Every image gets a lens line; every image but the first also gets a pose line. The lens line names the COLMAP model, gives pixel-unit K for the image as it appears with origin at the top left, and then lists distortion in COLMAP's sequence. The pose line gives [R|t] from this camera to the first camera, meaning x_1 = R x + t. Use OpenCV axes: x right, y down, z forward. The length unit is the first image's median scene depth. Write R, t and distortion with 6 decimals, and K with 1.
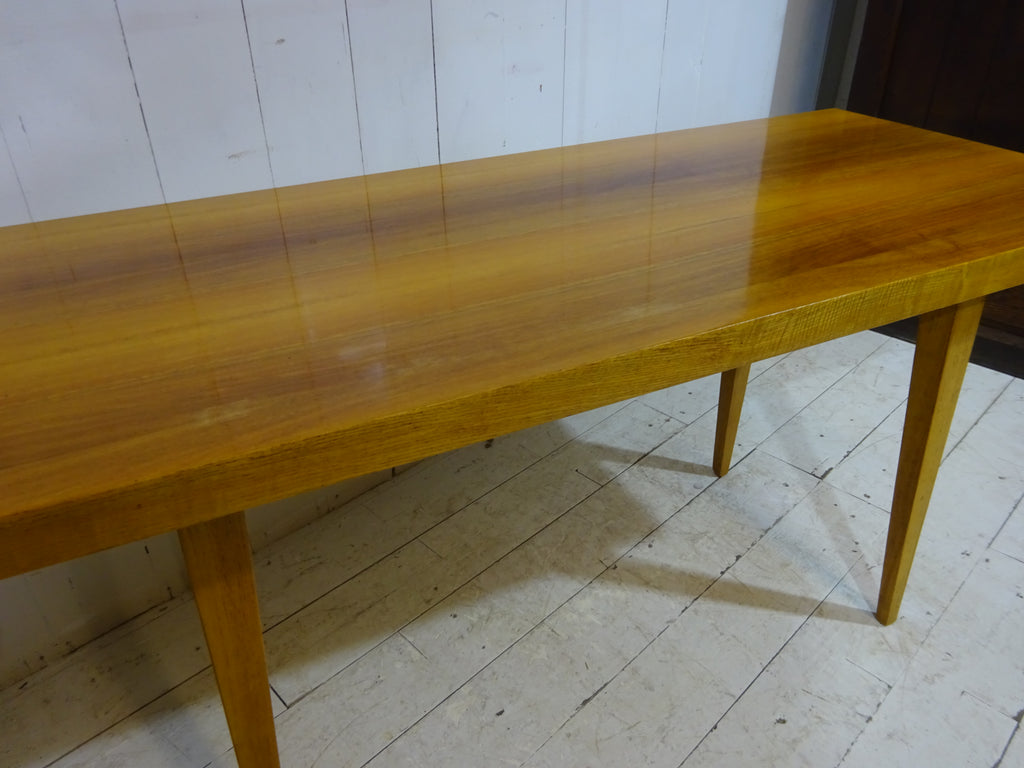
lens RADIAL K [[749.0, 0, 510.0], [0, 749.0, 383.5], [0, 0, 1]] dist [0.012102, -0.016216]
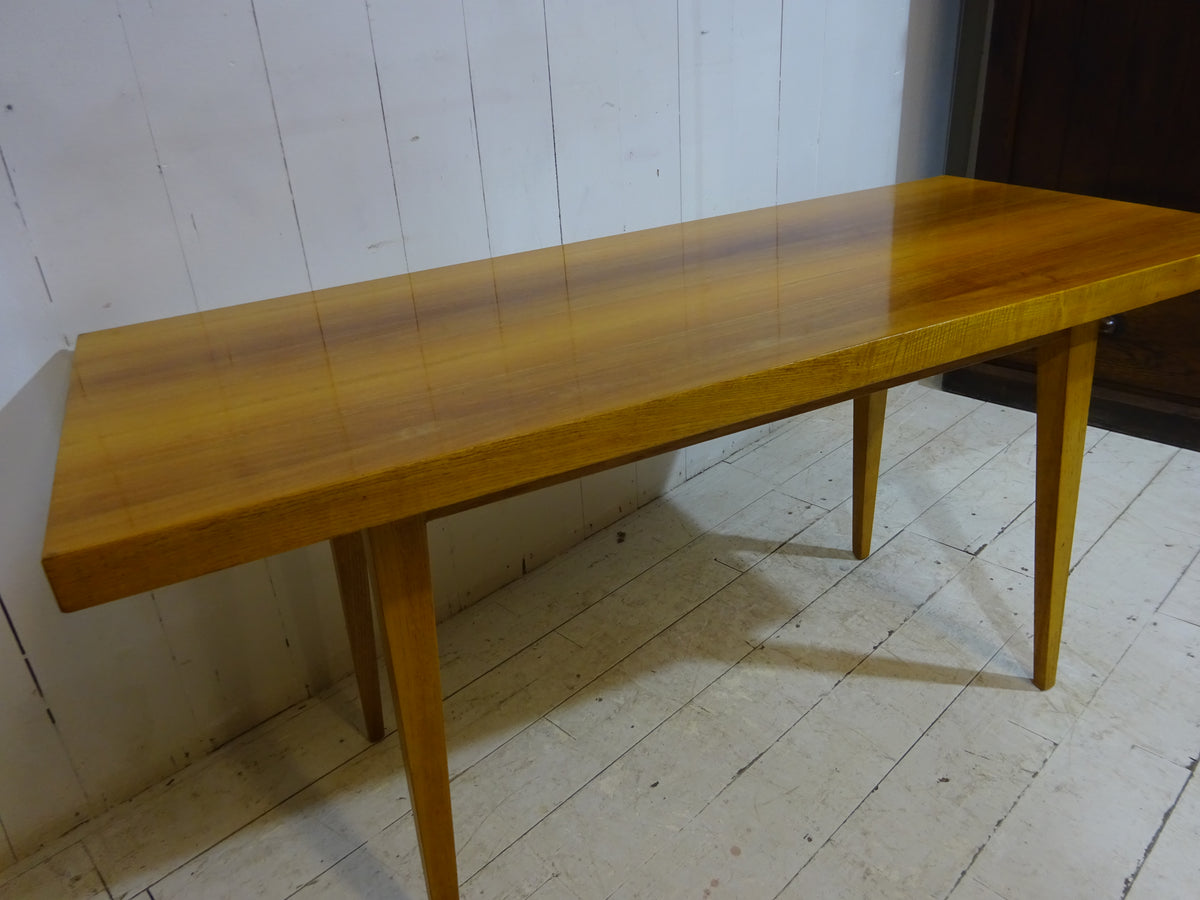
lens RADIAL K [[877.8, 0, 595.7], [0, 877.8, 452.4], [0, 0, 1]] dist [0.012102, -0.016216]
pose [[0.998422, -0.049475, -0.026551, -0.034955], [0.046902, 0.994831, -0.090061, 0.096999], [0.030870, 0.088674, 0.995582, -0.168446]]
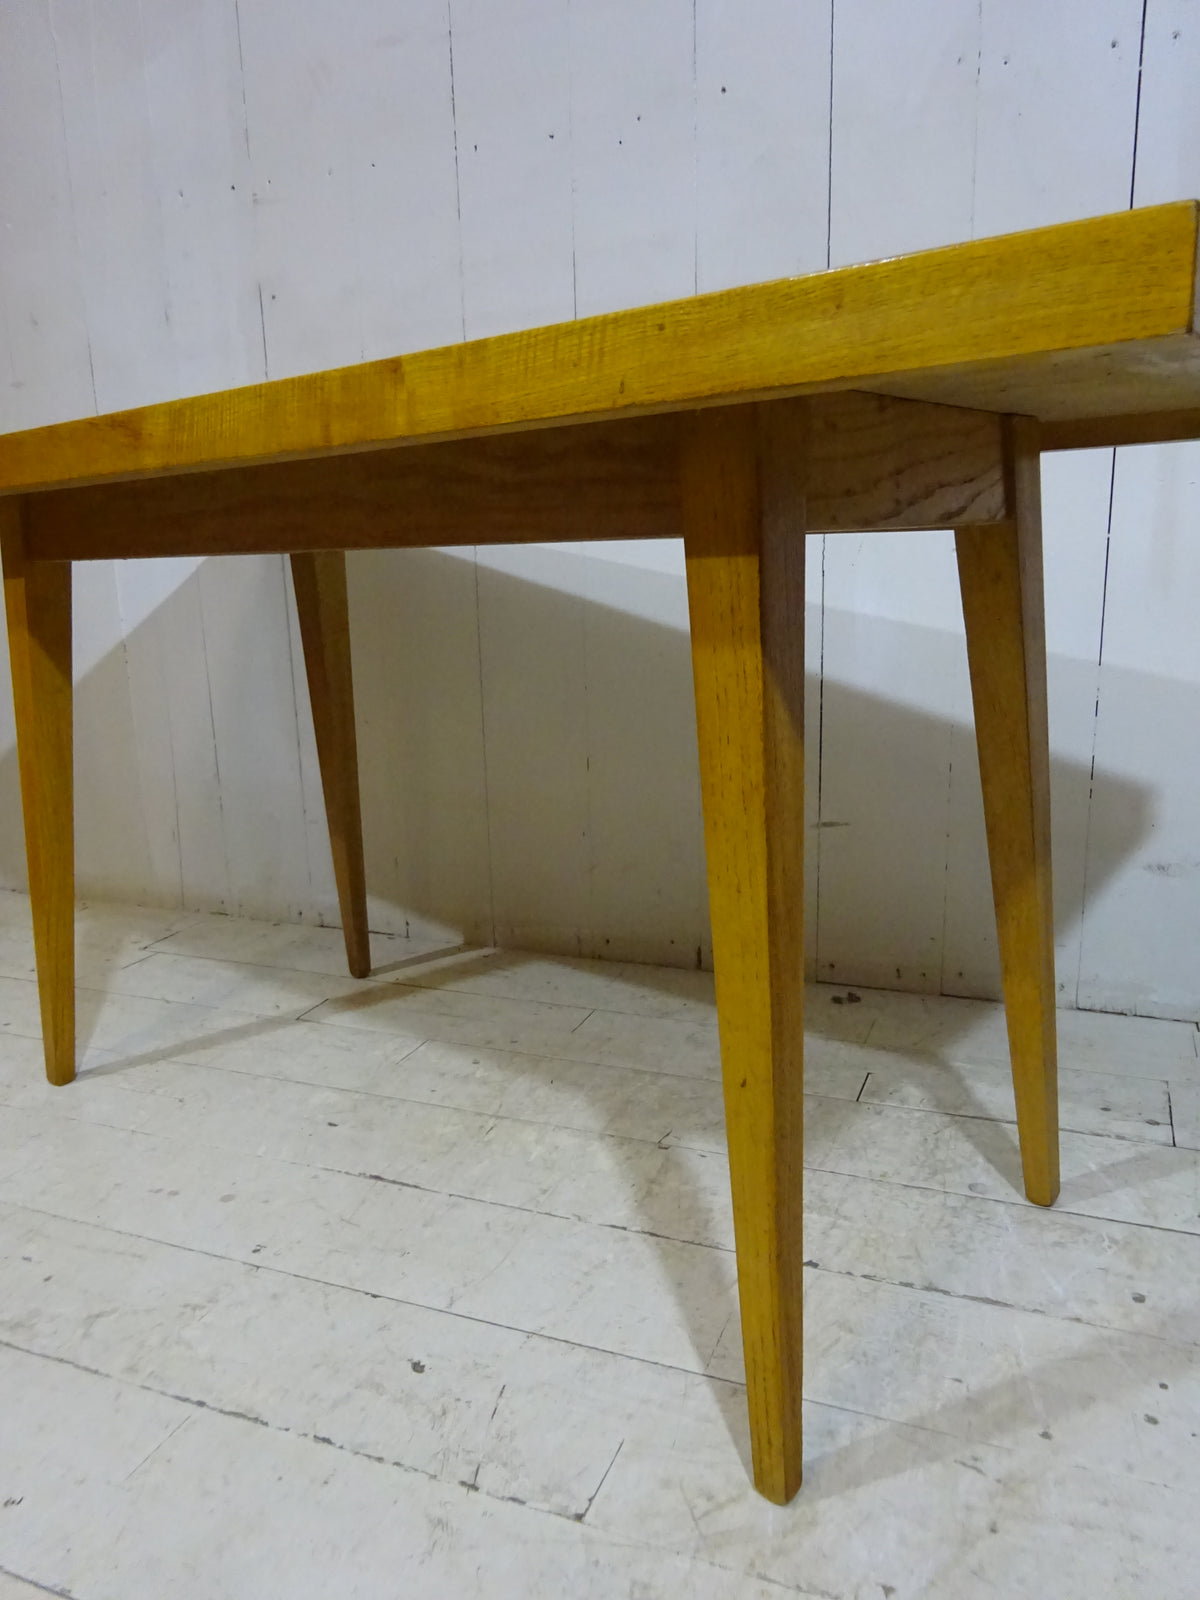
lens RADIAL K [[1170.4, 0, 599.9], [0, 1170.4, 799.0], [0, 0, 1]] dist [0.012102, -0.016216]
pose [[0.402389, 0.194060, -0.894664, 0.937777], [-0.457749, 0.888986, -0.013052, 0.054780], [0.792811, 0.414784, 0.446548, 0.521709]]
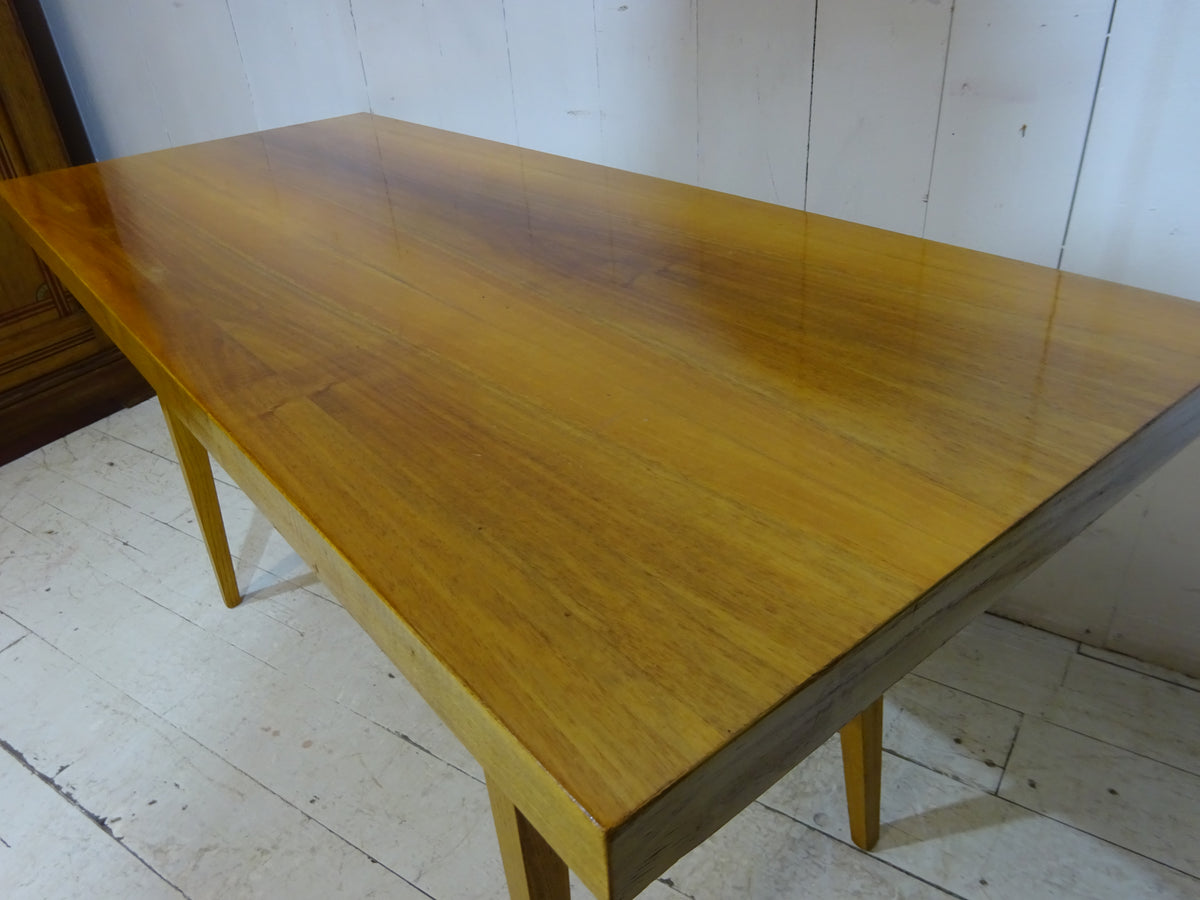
lens RADIAL K [[877.8, 0, 600.4], [0, 877.8, 449.6], [0, 0, 1]] dist [0.012102, -0.016216]
pose [[0.219403, 0.503023, -0.835961, 0.820205], [-0.454746, 0.810797, 0.368530, -0.352346], [0.863174, 0.299293, 0.406639, 0.604366]]
